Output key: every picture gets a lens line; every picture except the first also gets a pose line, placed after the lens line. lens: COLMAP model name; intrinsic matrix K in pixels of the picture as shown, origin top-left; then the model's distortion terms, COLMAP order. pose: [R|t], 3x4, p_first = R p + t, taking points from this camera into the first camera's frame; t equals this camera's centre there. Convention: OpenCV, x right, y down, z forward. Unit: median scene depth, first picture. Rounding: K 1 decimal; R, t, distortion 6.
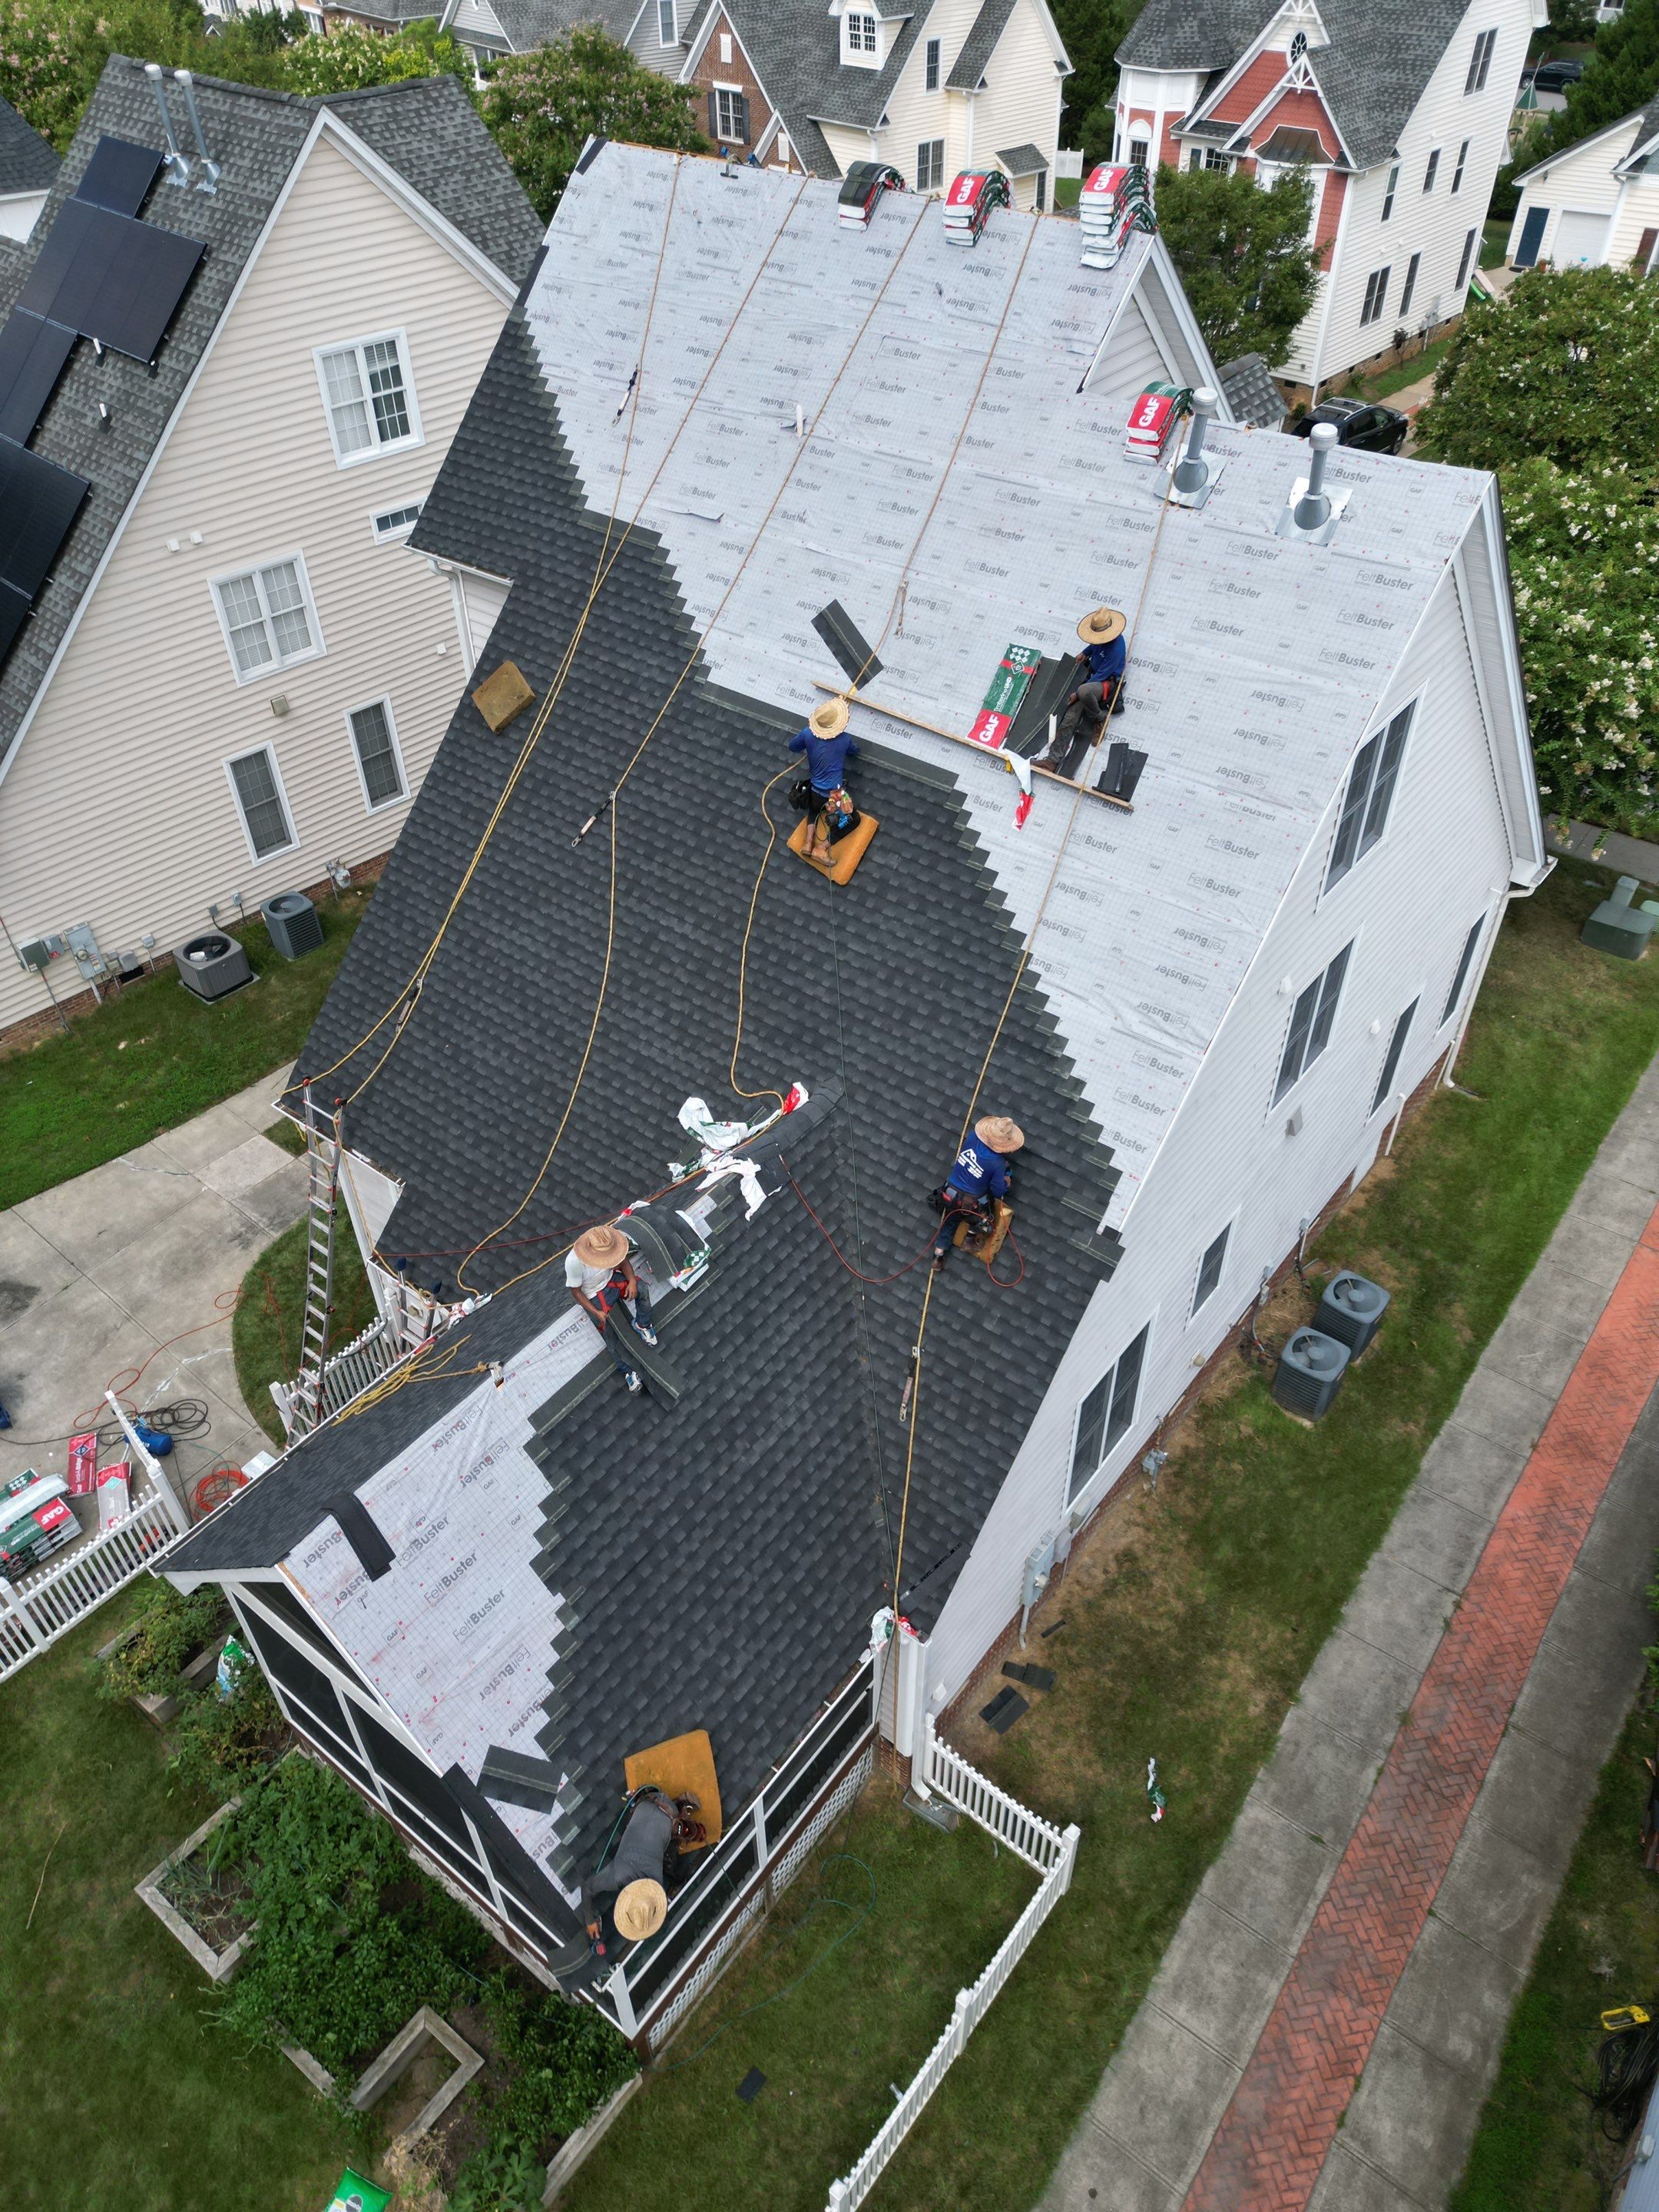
lens RADIAL K [[1546.4, 0, 817.1], [0, 1546.4, 1118.6], [0, 0, 1]] dist [0.040356, -0.029625]
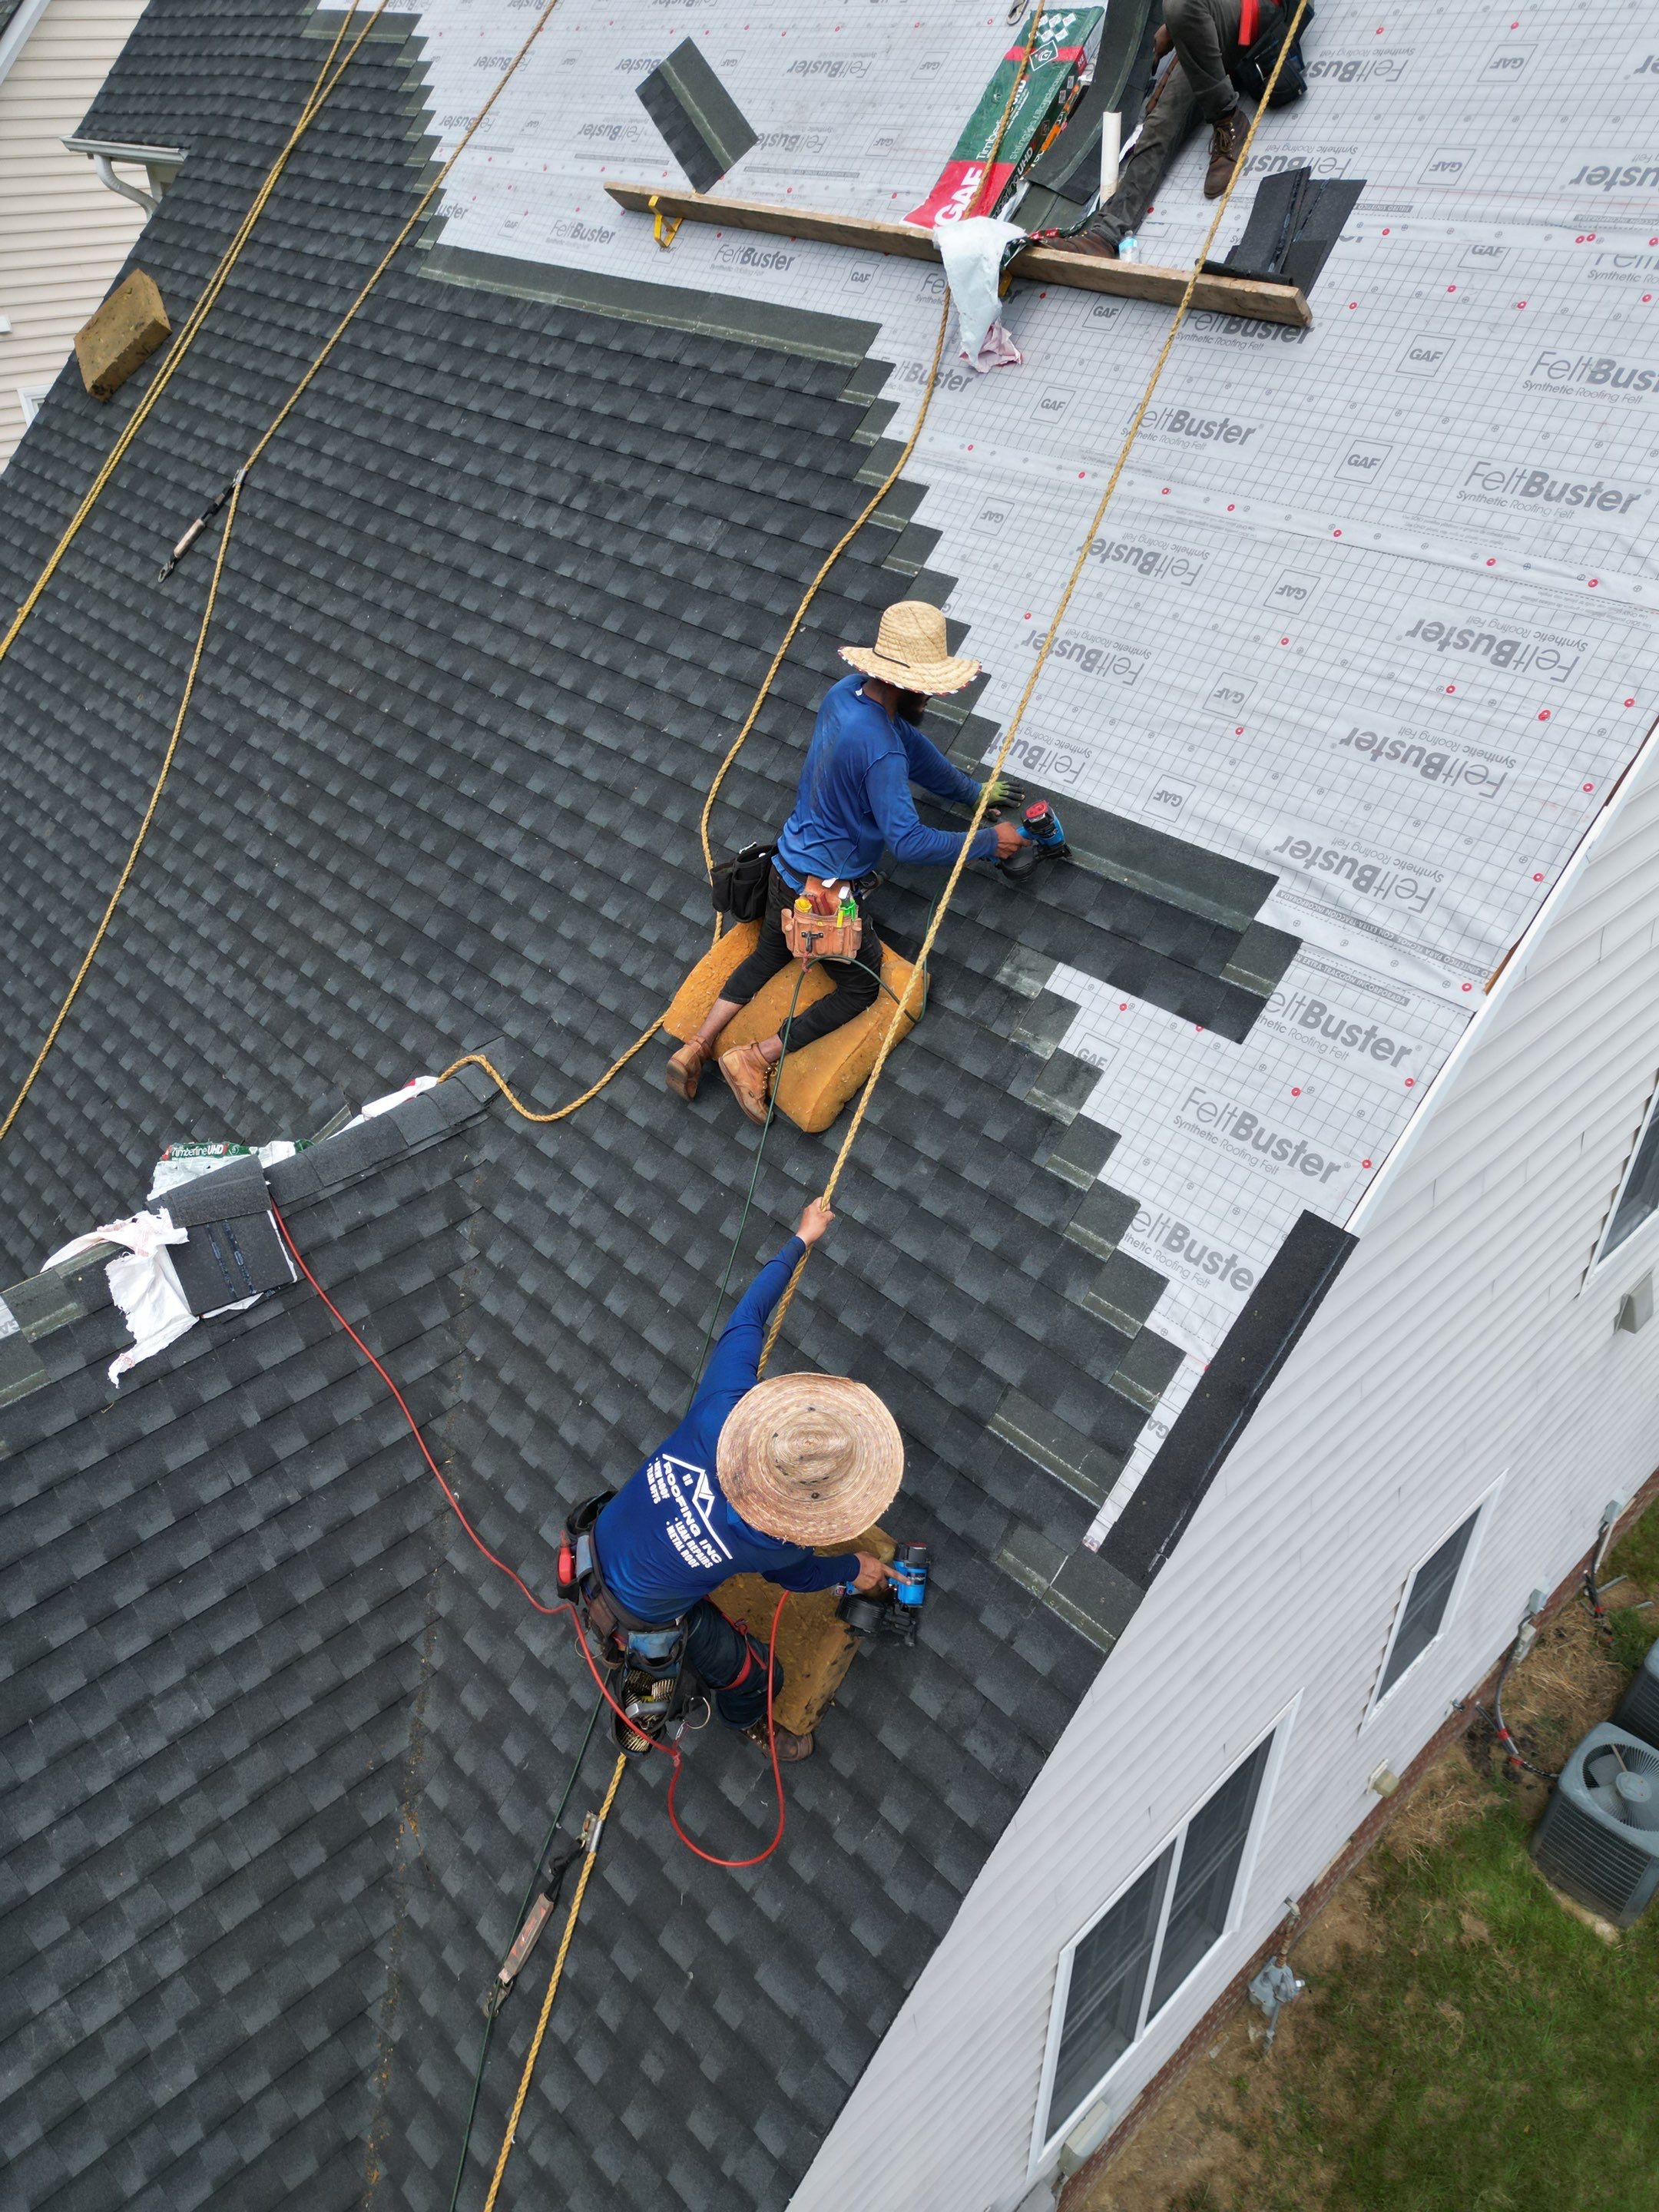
lens RADIAL K [[1546.4, 0, 844.9], [0, 1546.4, 1120.1], [0, 0, 1]] dist [0.040356, -0.029625]
pose [[0.990242, 0.092271, -0.104440, 0.136069], [-0.102516, 0.989952, -0.097398, 0.022038], [0.094403, 0.107154, 0.989750, 0.587008]]
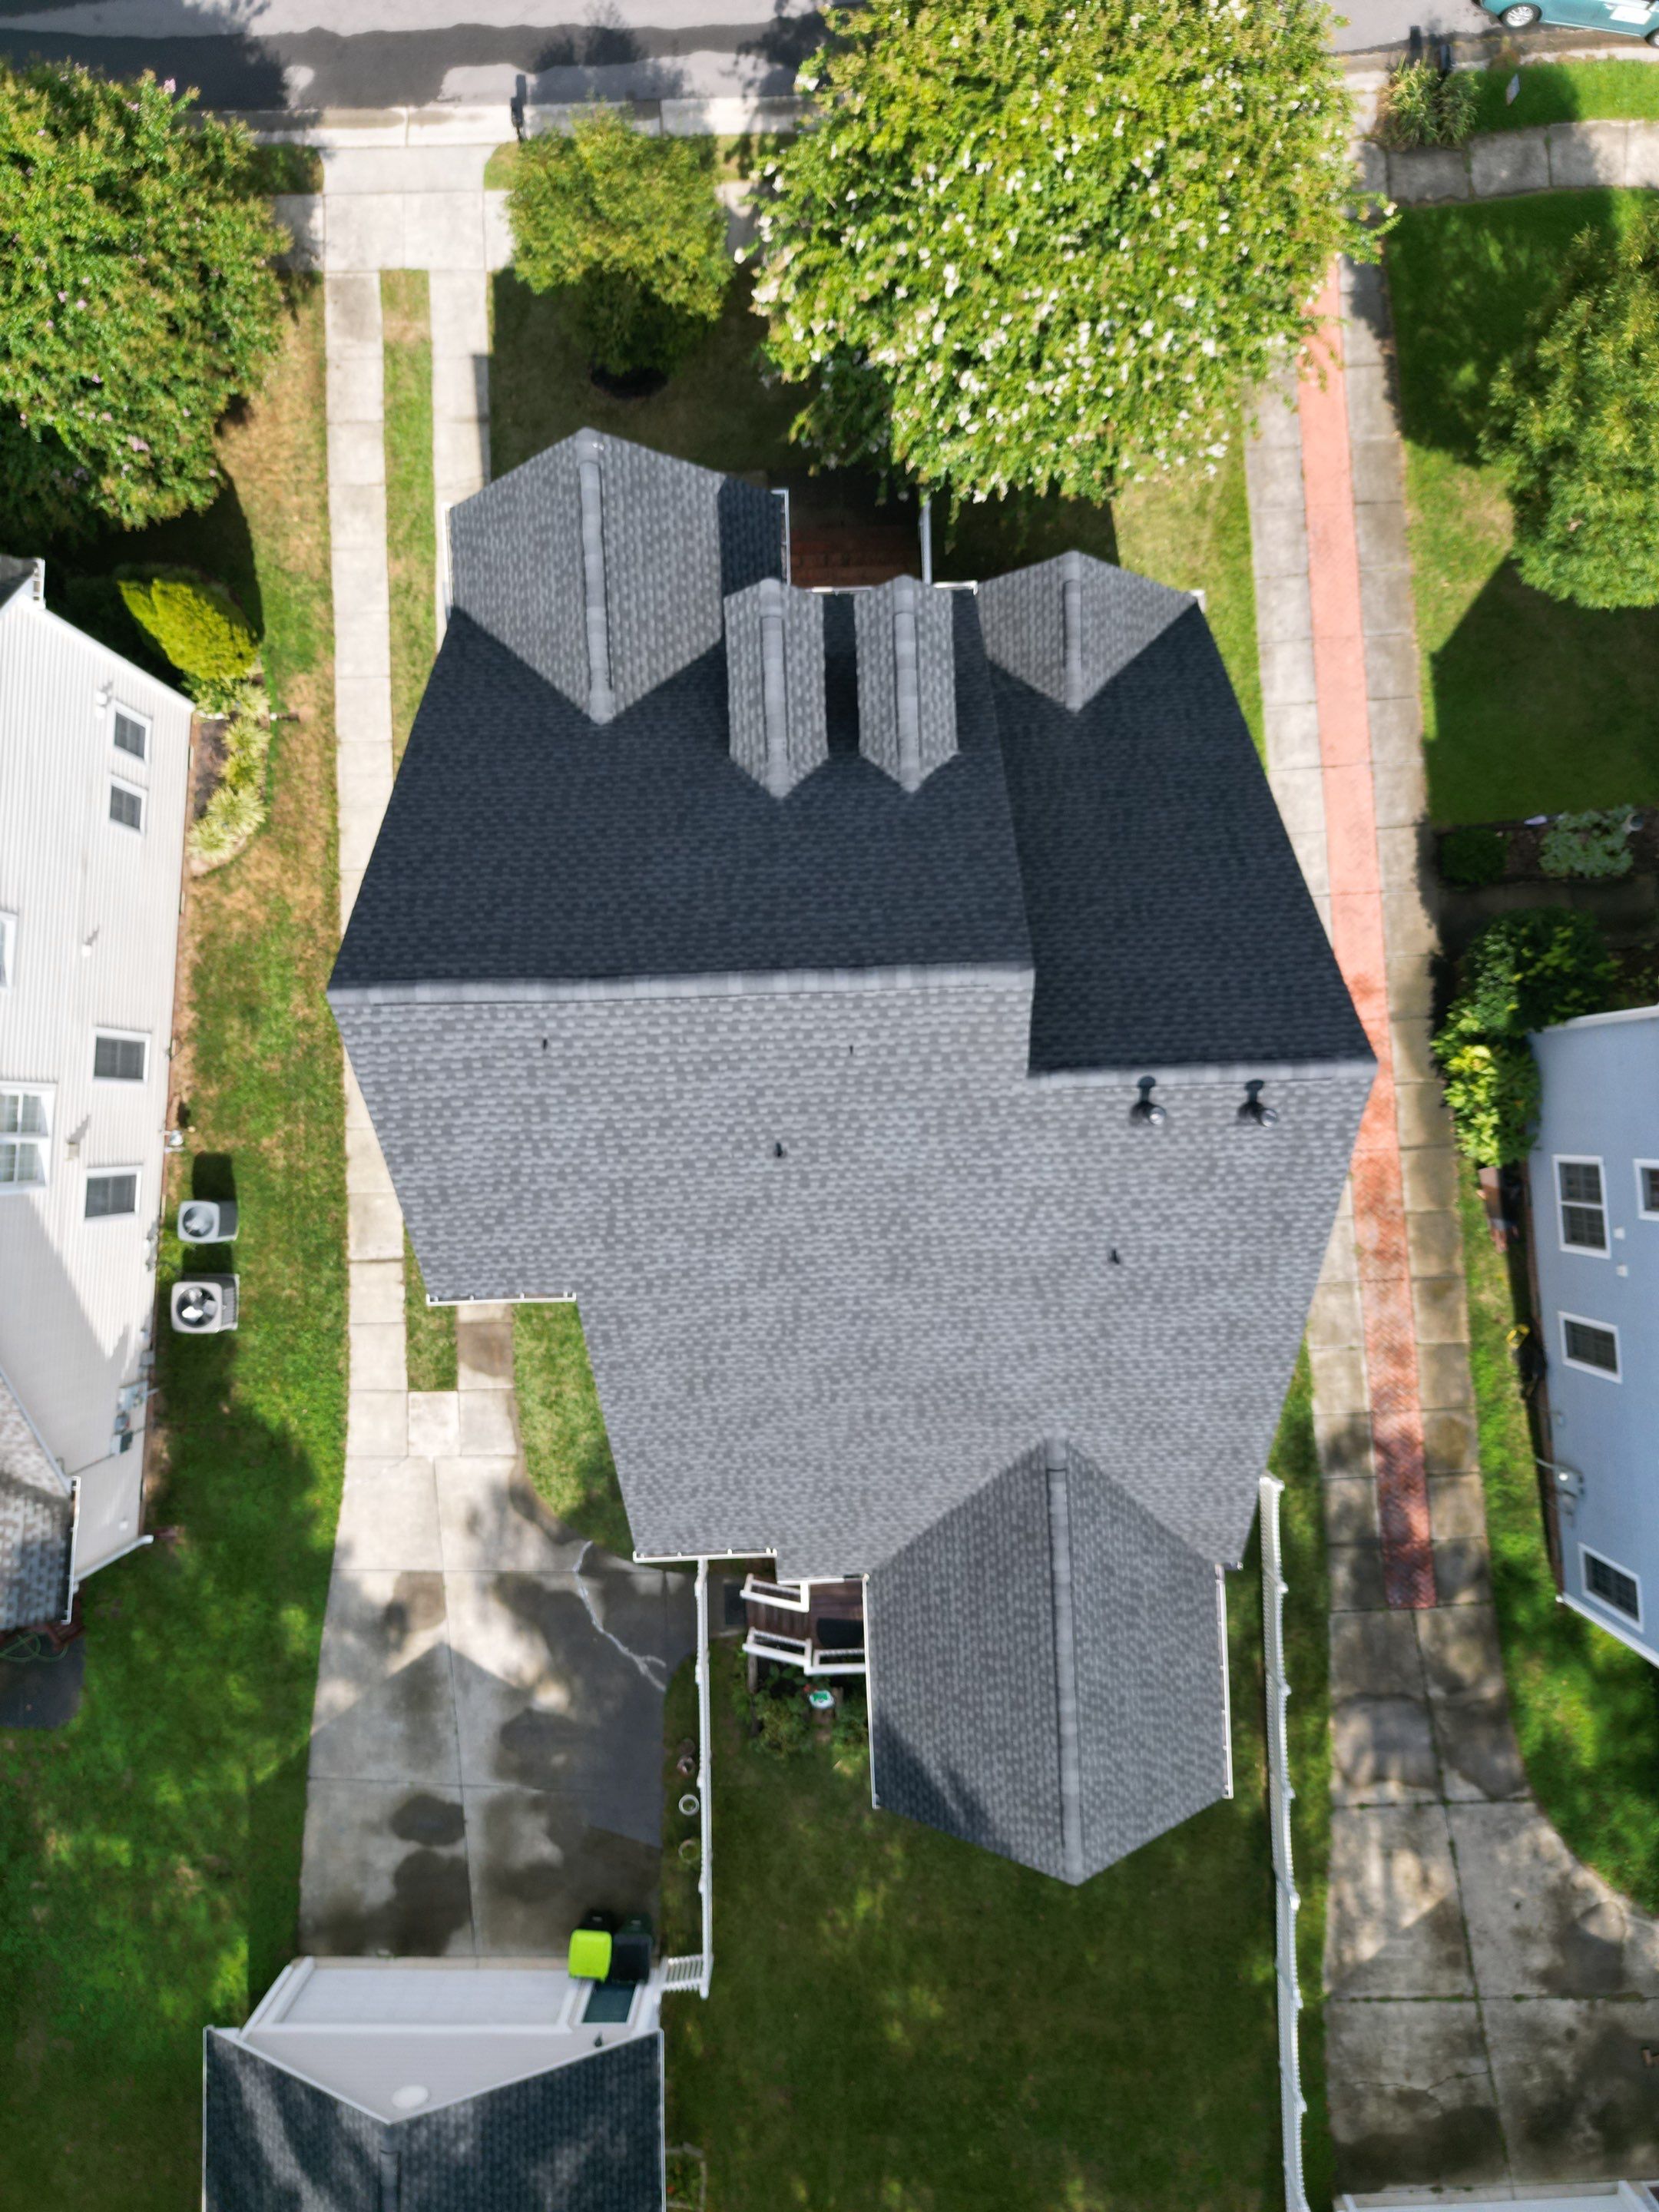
lens RADIAL K [[1546.4, 0, 848.9], [0, 1546.4, 1125.2], [0, 0, 1]] dist [0.040356, -0.029625]
pose [[0.763460, -0.645709, 0.013760, 0.026257], [0.429776, 0.523822, 0.735461, -1.315940], [-0.482101, -0.555581, 0.677428, 0.226294]]
